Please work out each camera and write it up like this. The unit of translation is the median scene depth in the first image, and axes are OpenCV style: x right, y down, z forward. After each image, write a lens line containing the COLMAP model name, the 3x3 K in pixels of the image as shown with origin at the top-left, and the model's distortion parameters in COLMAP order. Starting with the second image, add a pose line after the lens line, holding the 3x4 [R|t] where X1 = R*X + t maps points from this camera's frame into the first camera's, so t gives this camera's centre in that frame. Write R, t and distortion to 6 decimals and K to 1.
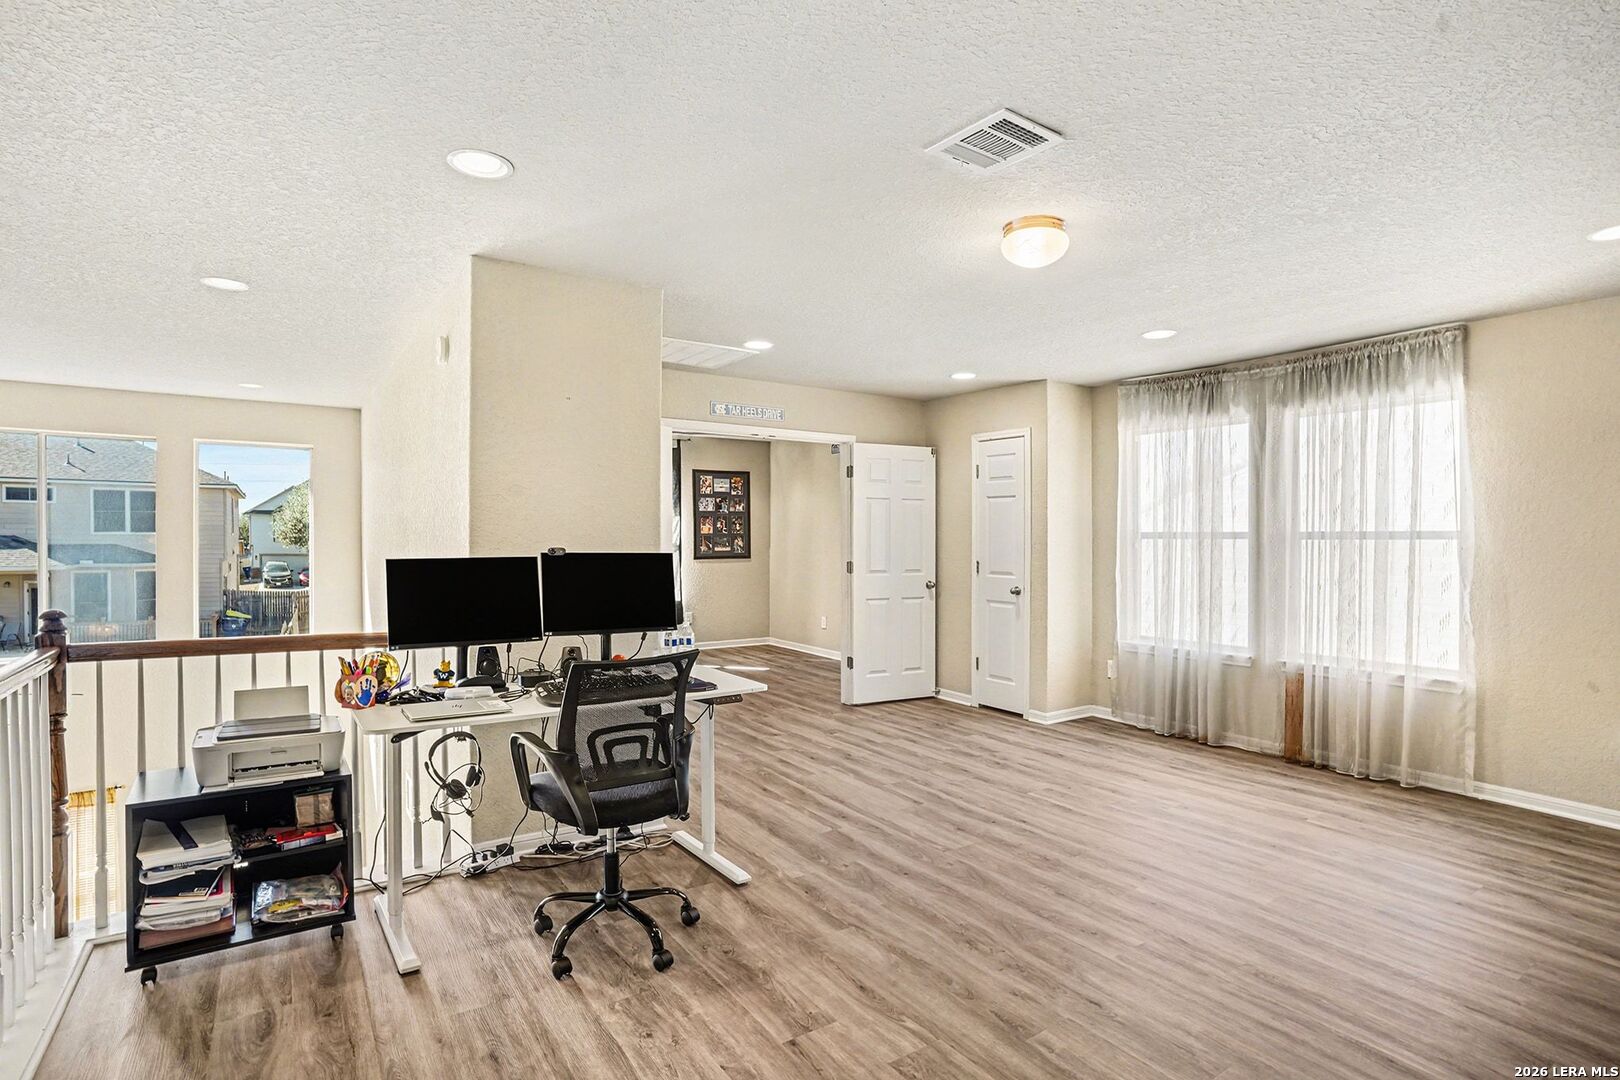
lens RADIAL K [[813.0, 0, 838.2], [0, 813.0, 536.6], [0, 0, 1]] dist [-0.038793, 0.000841]
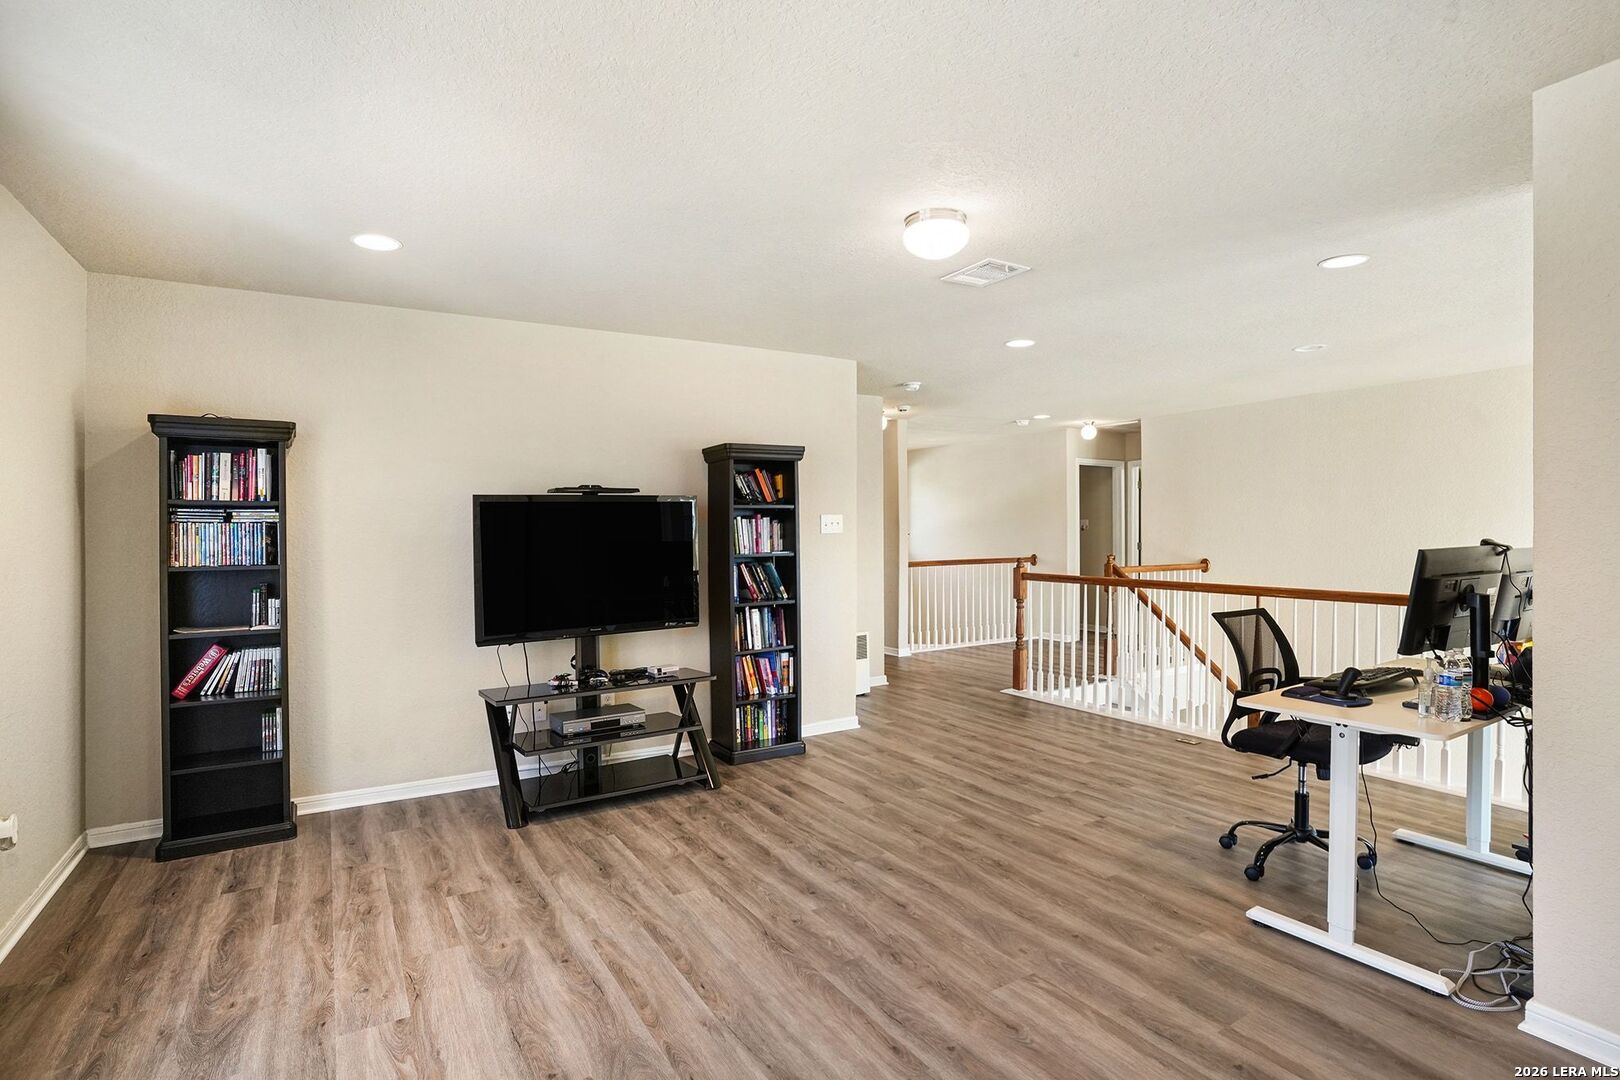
lens RADIAL K [[813.0, 0, 838.2], [0, 813.0, 536.6], [0, 0, 1]] dist [-0.038793, 0.000841]
pose [[-0.998964, 0.002883, 0.045405, 0.249307], [0.003235, 0.999965, 0.007673, 0.002282], [-0.045382, 0.007812, -0.998939, 1.582778]]
